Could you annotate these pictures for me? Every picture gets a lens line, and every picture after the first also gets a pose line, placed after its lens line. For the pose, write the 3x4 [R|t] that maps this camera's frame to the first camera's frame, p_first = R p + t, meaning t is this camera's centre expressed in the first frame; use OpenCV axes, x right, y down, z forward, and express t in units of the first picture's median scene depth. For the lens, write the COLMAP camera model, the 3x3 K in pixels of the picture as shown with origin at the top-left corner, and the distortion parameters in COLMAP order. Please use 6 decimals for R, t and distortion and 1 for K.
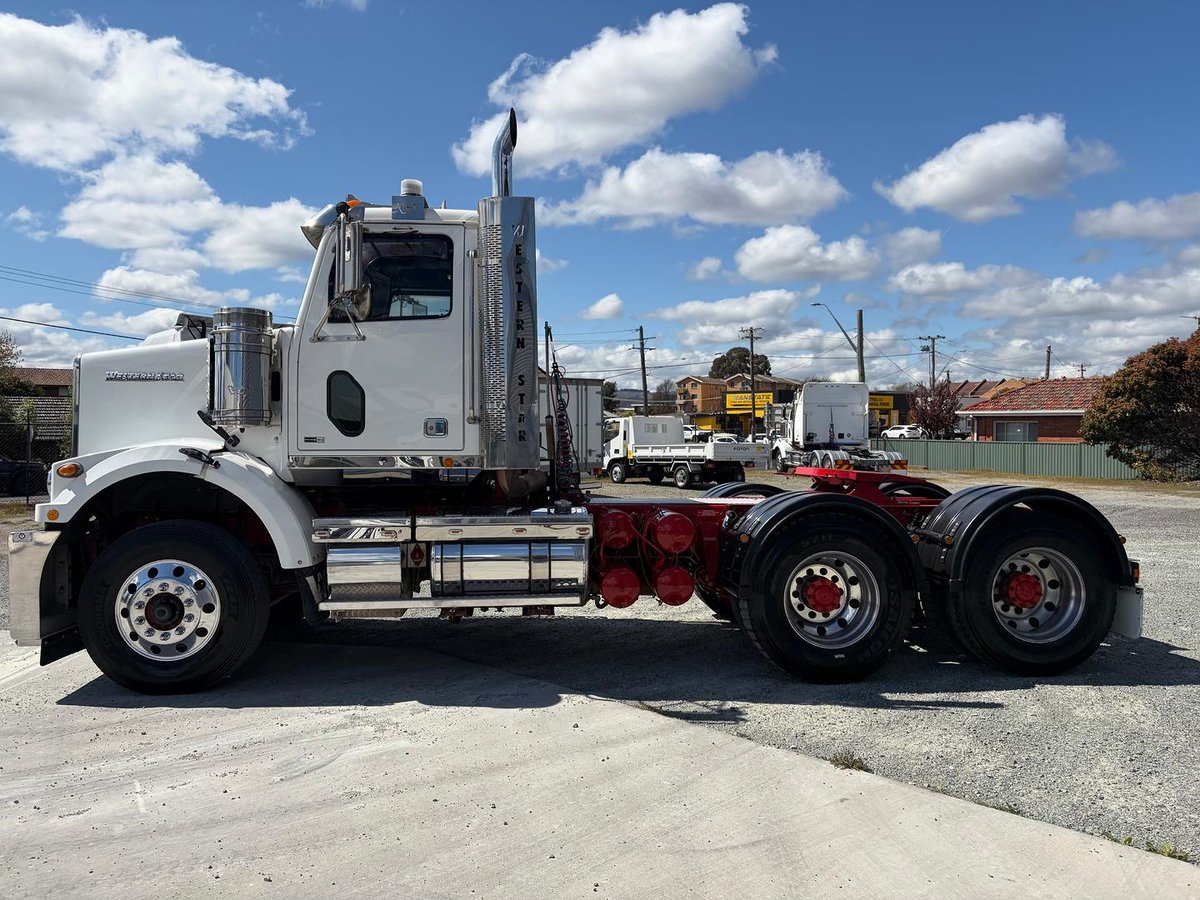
lens RADIAL K [[886.1, 0, 600.0], [0, 886.1, 450.0], [0, 0, 1]] dist [0.082694, -0.118108]
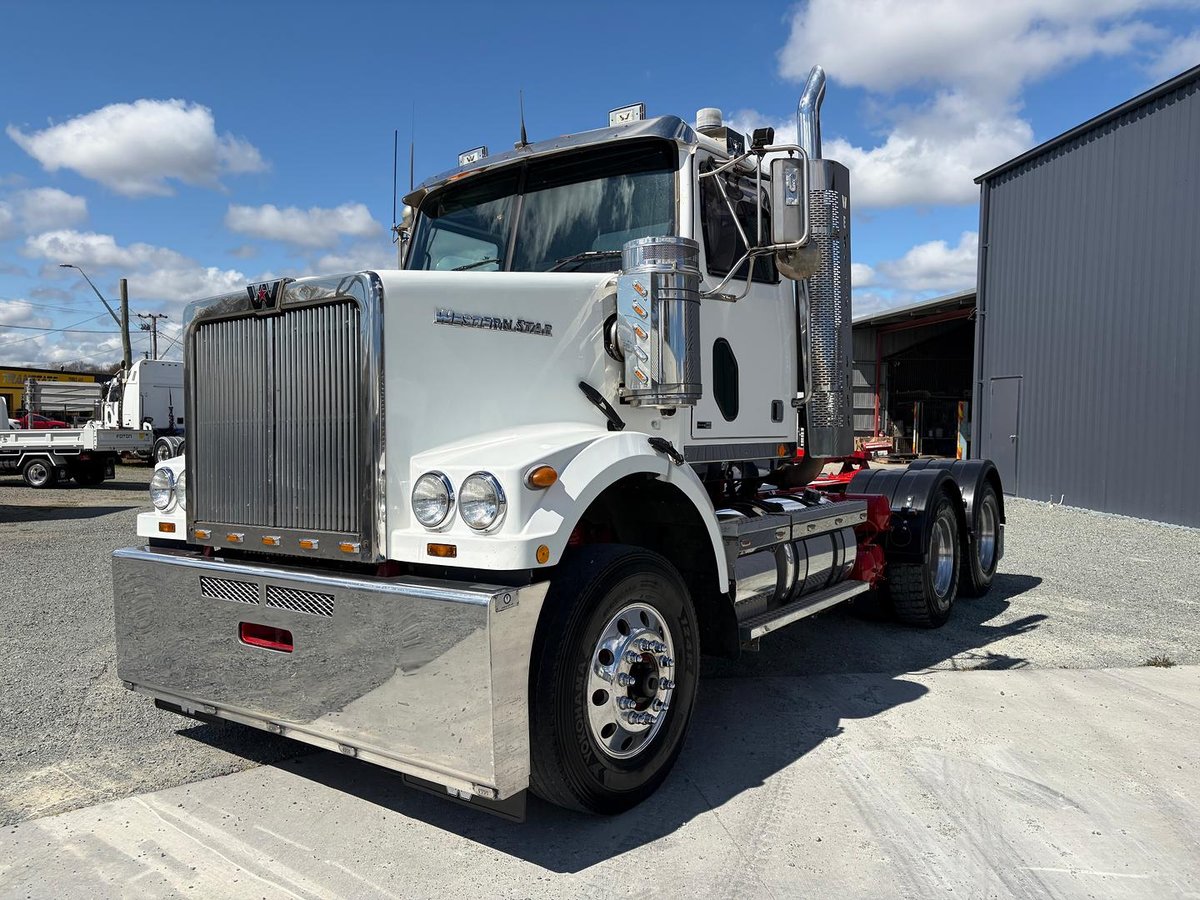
lens RADIAL K [[898.2, 0, 603.2], [0, 898.2, 441.6], [0, 0, 1]] dist [0.025171, -0.029758]
pose [[0.633277, -0.013801, 0.773802, -0.969075], [0.008653, 0.999905, 0.010753, -0.005872], [-0.773877, -0.000114, 0.633336, 0.567791]]
